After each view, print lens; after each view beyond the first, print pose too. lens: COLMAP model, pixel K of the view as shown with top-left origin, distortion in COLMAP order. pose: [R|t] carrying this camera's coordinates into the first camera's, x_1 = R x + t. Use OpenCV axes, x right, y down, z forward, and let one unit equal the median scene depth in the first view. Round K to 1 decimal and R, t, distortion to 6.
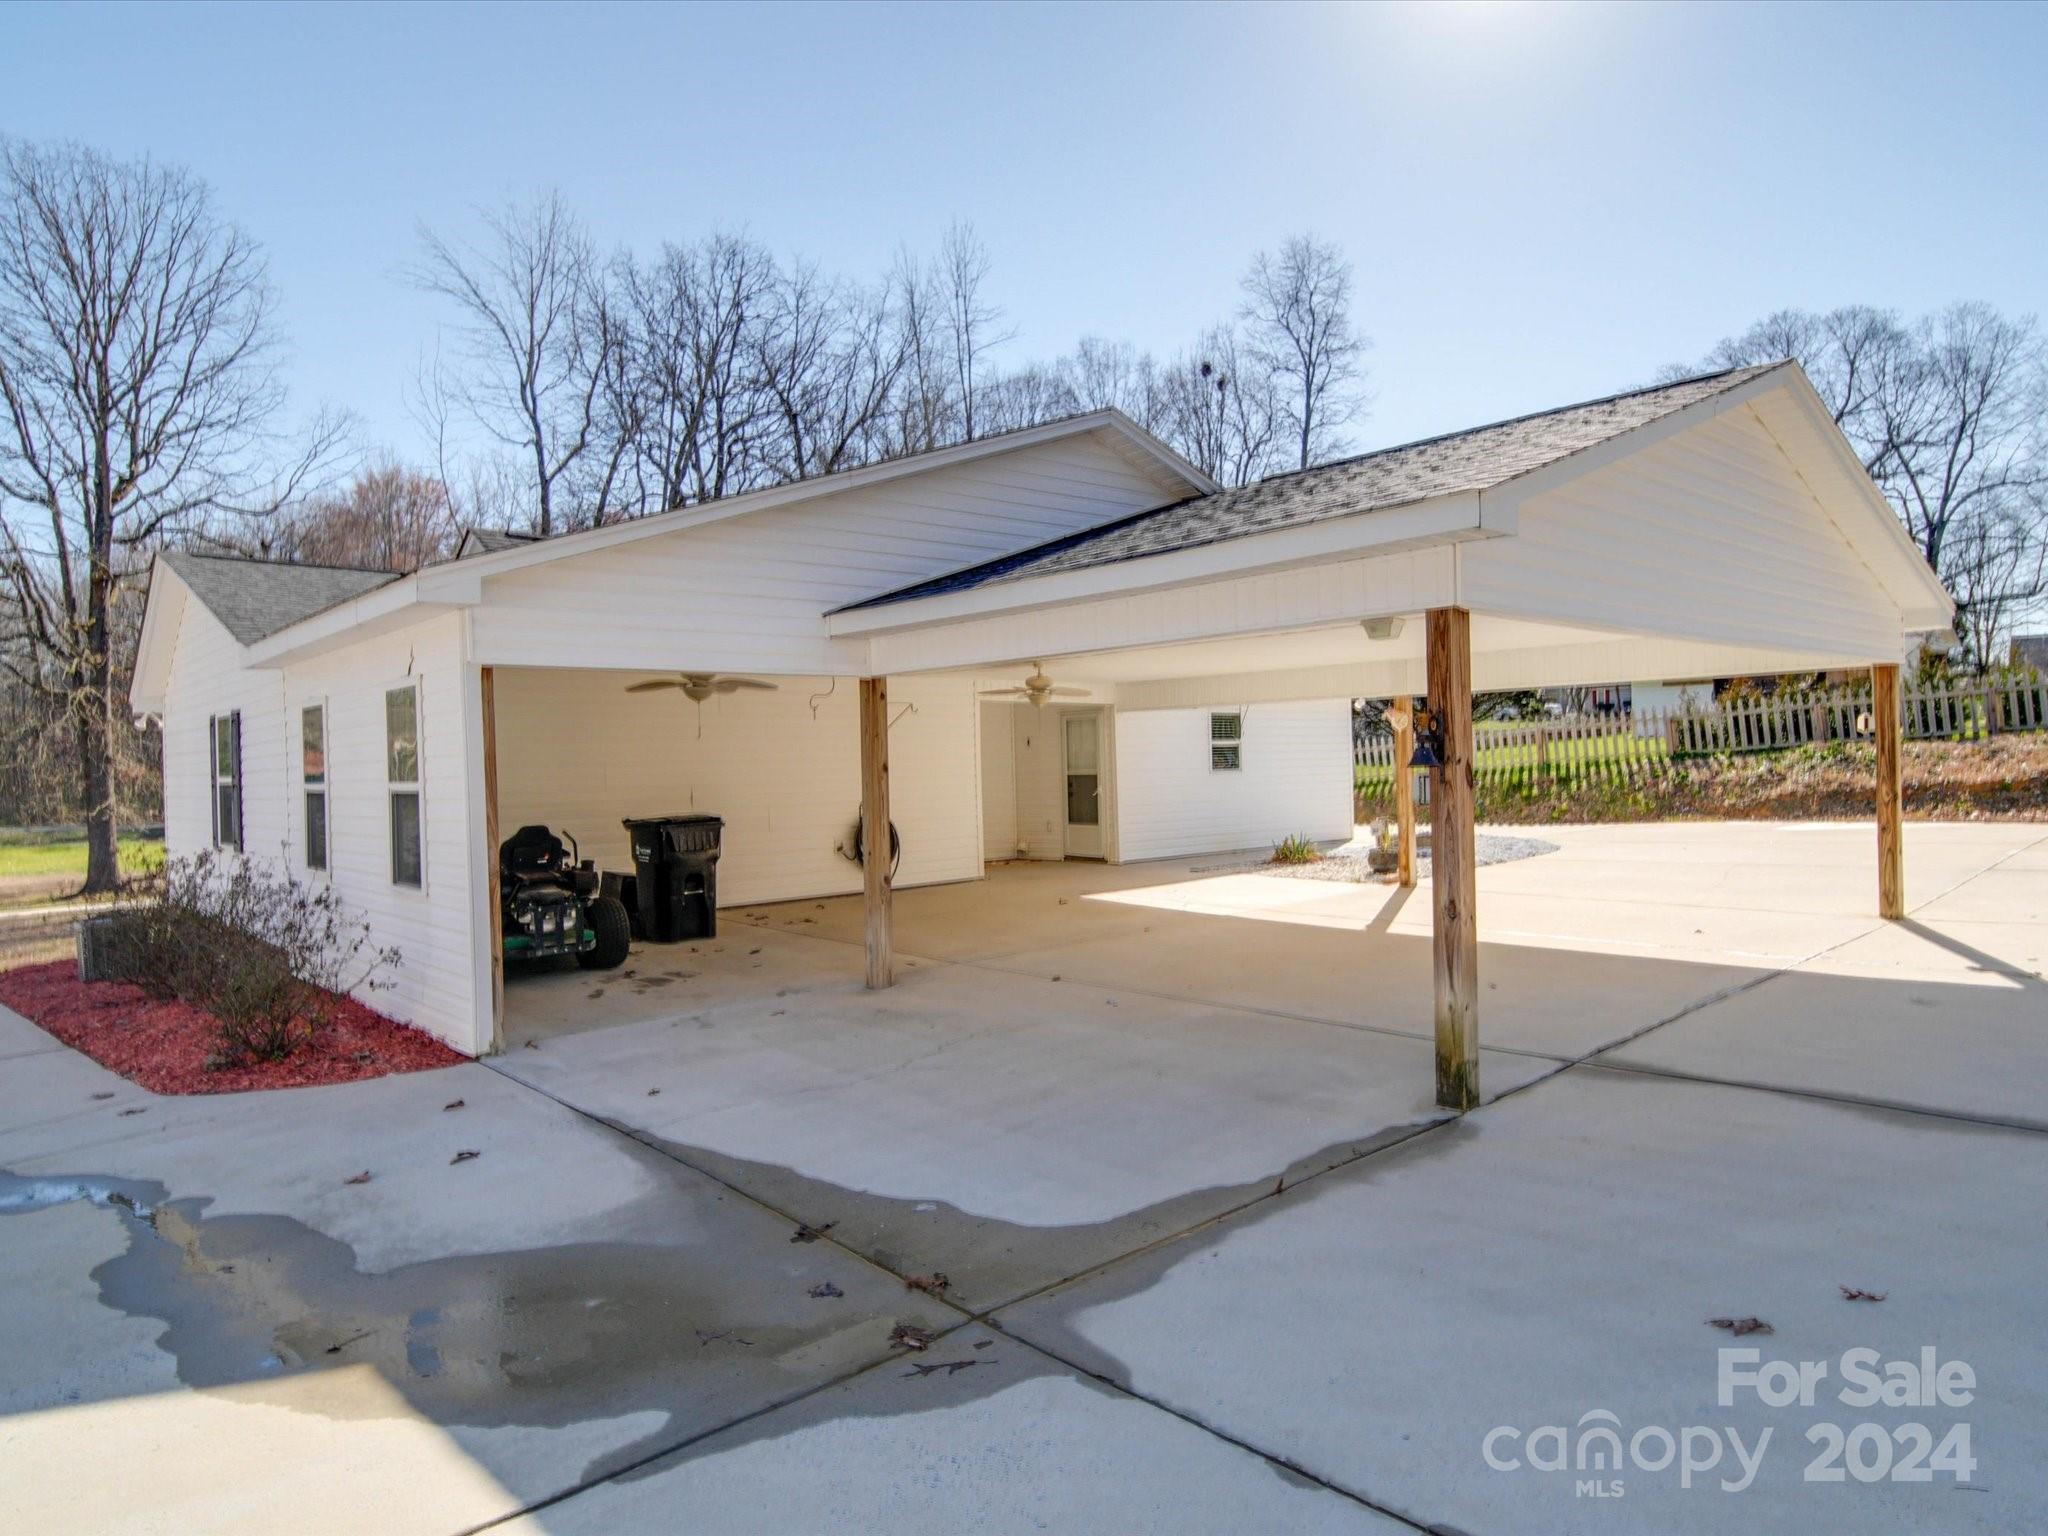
lens RADIAL K [[815.4, 0, 1032.5], [0, 815.4, 764.1], [0, 0, 1]] dist [-0.000155, -0.000467]
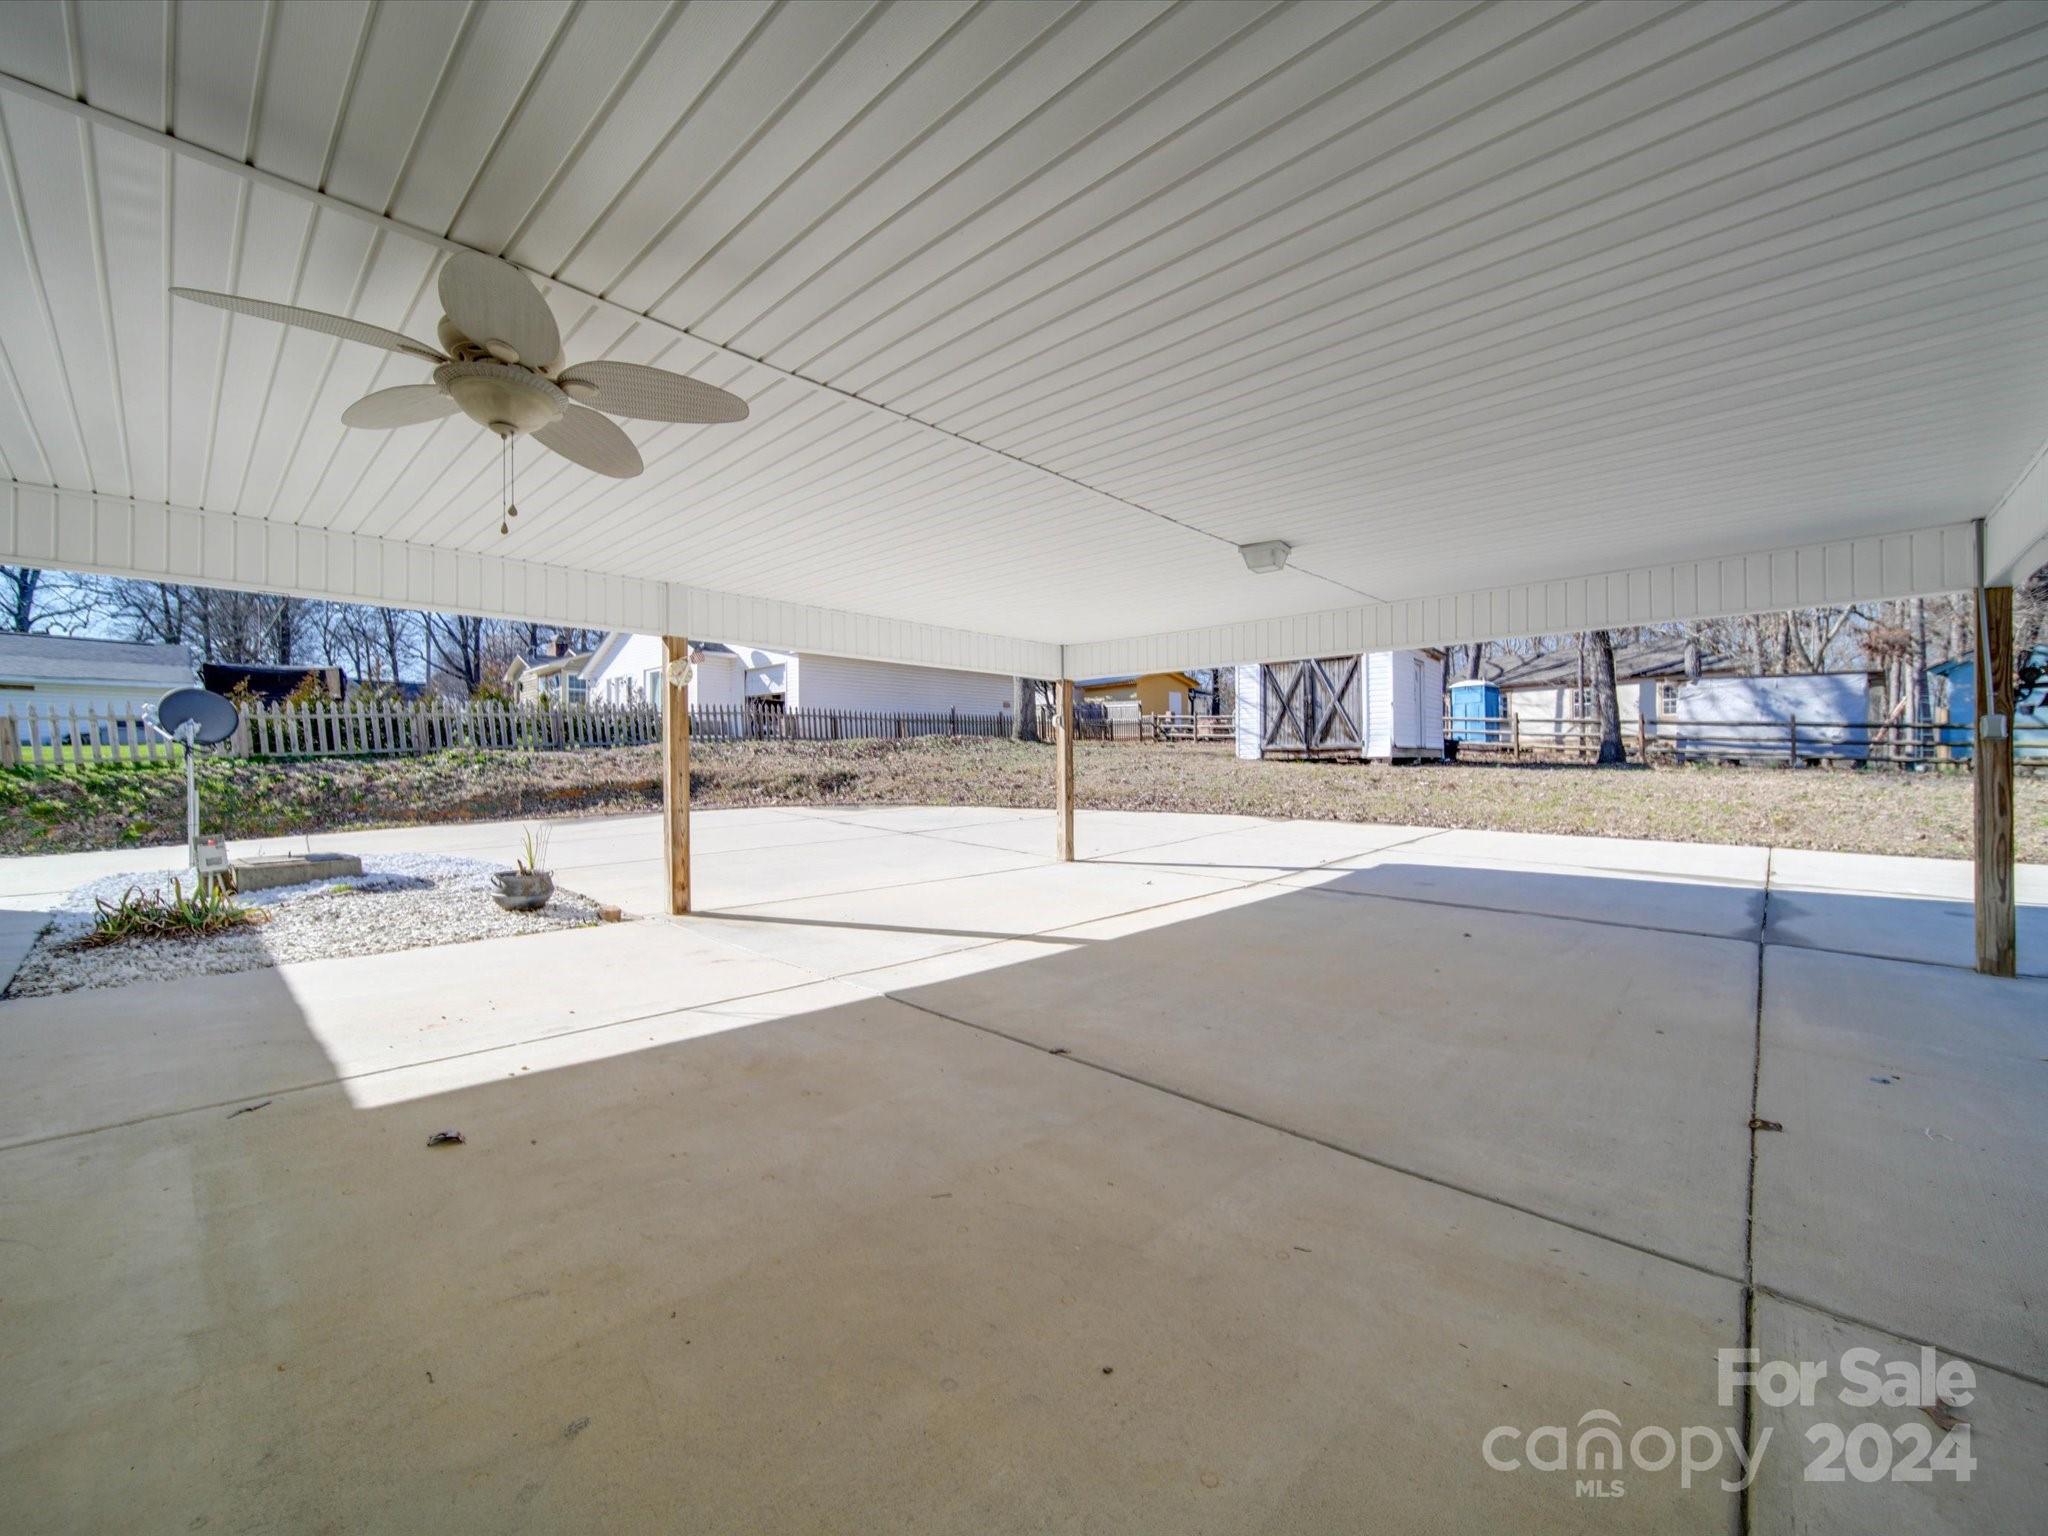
lens RADIAL K [[815.4, 0, 1032.5], [0, 815.4, 764.1], [0, 0, 1]] dist [-0.000155, -0.000467]
pose [[0.094449, 0.013671, 0.995436, -0.039258], [-0.008059, 0.999883, -0.012967, 0.002460], [-0.995497, -0.006798, 0.094548, 0.159314]]
